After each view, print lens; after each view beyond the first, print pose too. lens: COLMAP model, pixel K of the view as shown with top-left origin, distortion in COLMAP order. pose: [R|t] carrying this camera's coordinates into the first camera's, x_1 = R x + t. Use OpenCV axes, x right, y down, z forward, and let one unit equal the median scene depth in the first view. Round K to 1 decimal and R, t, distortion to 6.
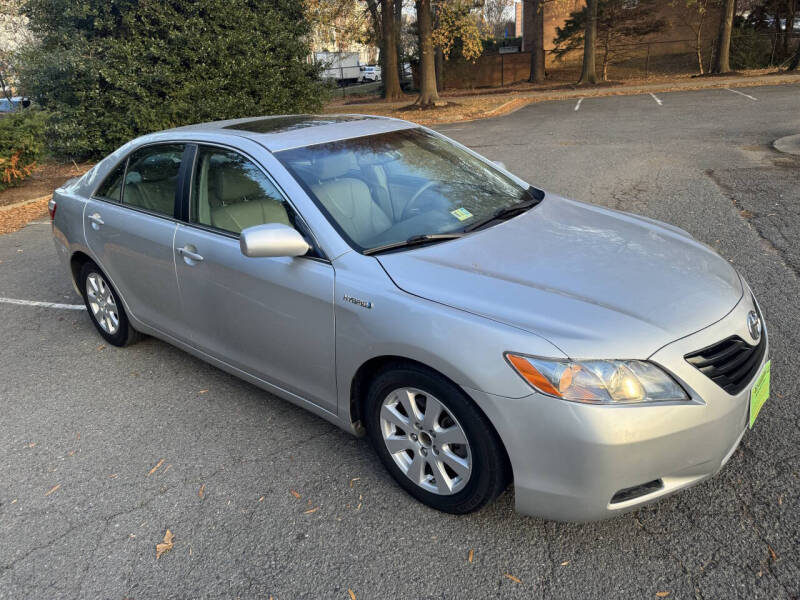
lens RADIAL K [[564.2, 0, 396.9], [0, 564.2, 289.6], [0, 0, 1]] dist [0.022995, -0.022158]
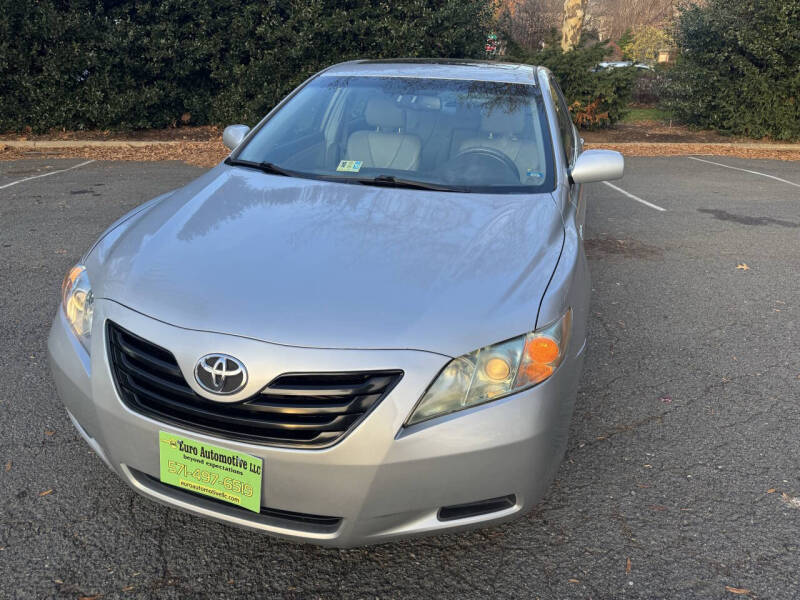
lens RADIAL K [[564.2, 0, 405.7], [0, 564.2, 305.1], [0, 0, 1]] dist [0.022995, -0.022158]
pose [[0.406204, 0.433423, -0.804452, 0.648865], [-0.375414, 0.881782, 0.285524, -0.152697], [0.833104, 0.186022, 0.520896, 0.429829]]
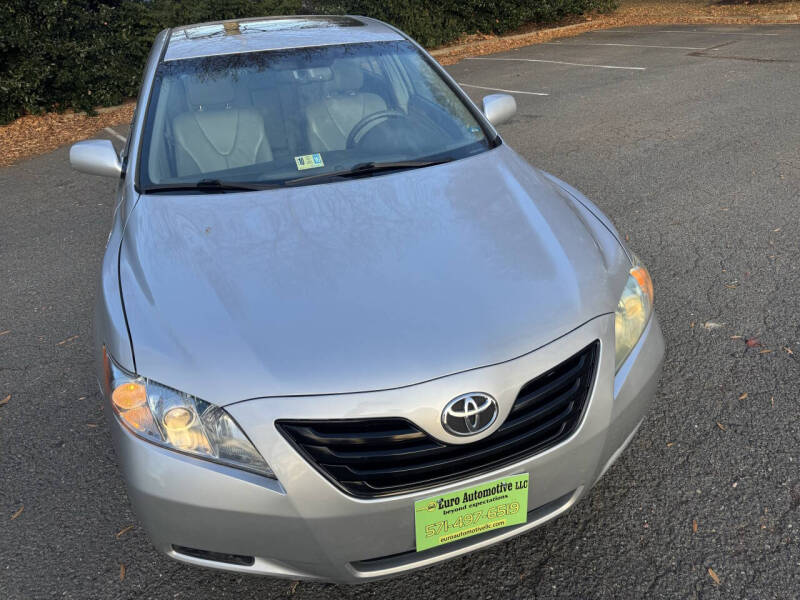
lens RADIAL K [[564.2, 0, 399.2], [0, 564.2, 299.2], [0, 0, 1]] dist [0.022995, -0.022158]
pose [[0.858747, 0.272247, -0.434091, 0.422972], [-0.187656, 0.955414, 0.227969, -0.102851], [0.476800, -0.114308, 0.871547, 0.218653]]
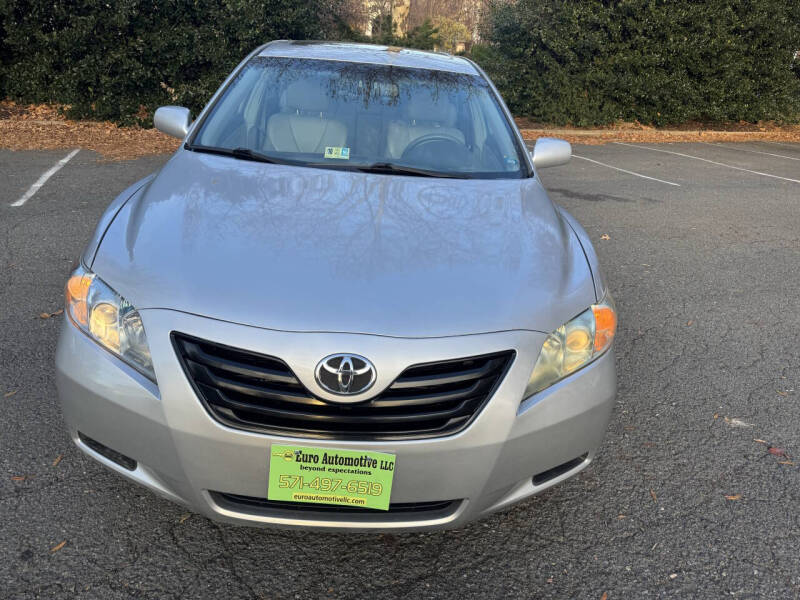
lens RADIAL K [[564.2, 0, 410.2], [0, 564.2, 296.3], [0, 0, 1]] dist [0.022995, -0.022158]
pose [[0.671971, 0.400181, -0.623145, 0.552997], [-0.377216, 0.909051, 0.177016, -0.086372], [0.637309, 0.116111, 0.761811, 0.284723]]
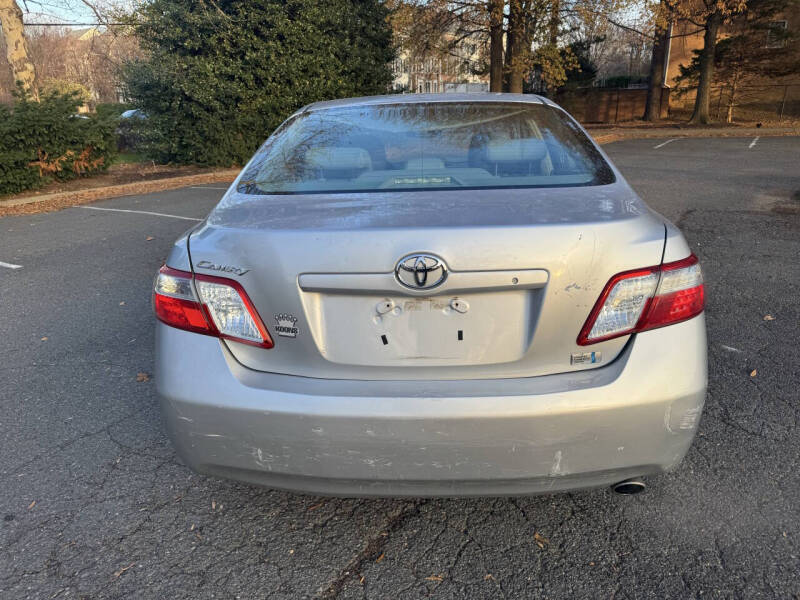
lens RADIAL K [[564.2, 0, 403.8], [0, 564.2, 301.1], [0, 0, 1]] dist [0.022995, -0.022158]
pose [[0.971236, 0.119403, -0.206020, 0.615102], [-0.125875, 0.991873, -0.018548, 0.030947], [0.202131, 0.043948, 0.978372, -0.006527]]
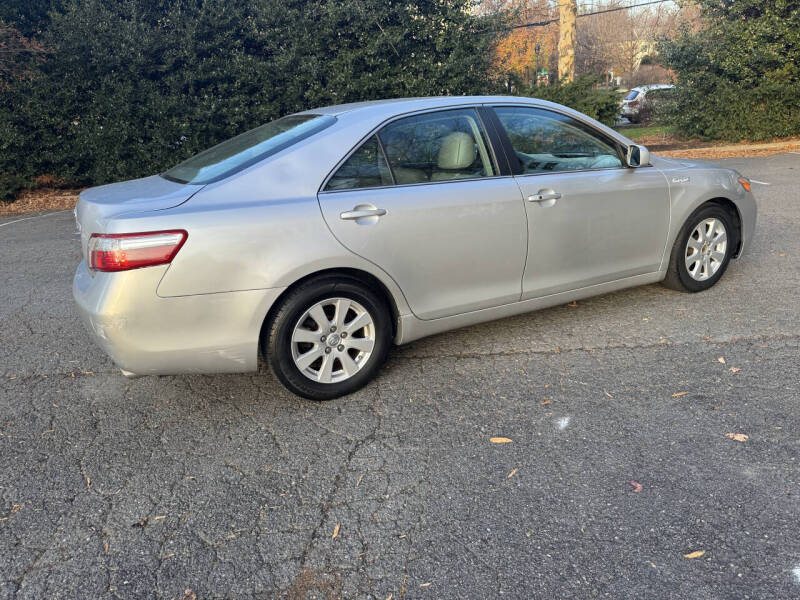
lens RADIAL K [[564.2, 0, 415.2], [0, 564.2, 295.6], [0, 0, 1]] dist [0.022995, -0.022158]
pose [[0.311241, 0.350502, -0.883333, 1.337181], [-0.295802, 0.919057, 0.260452, -0.236067], [0.903122, 0.180228, 0.389728, 0.474894]]
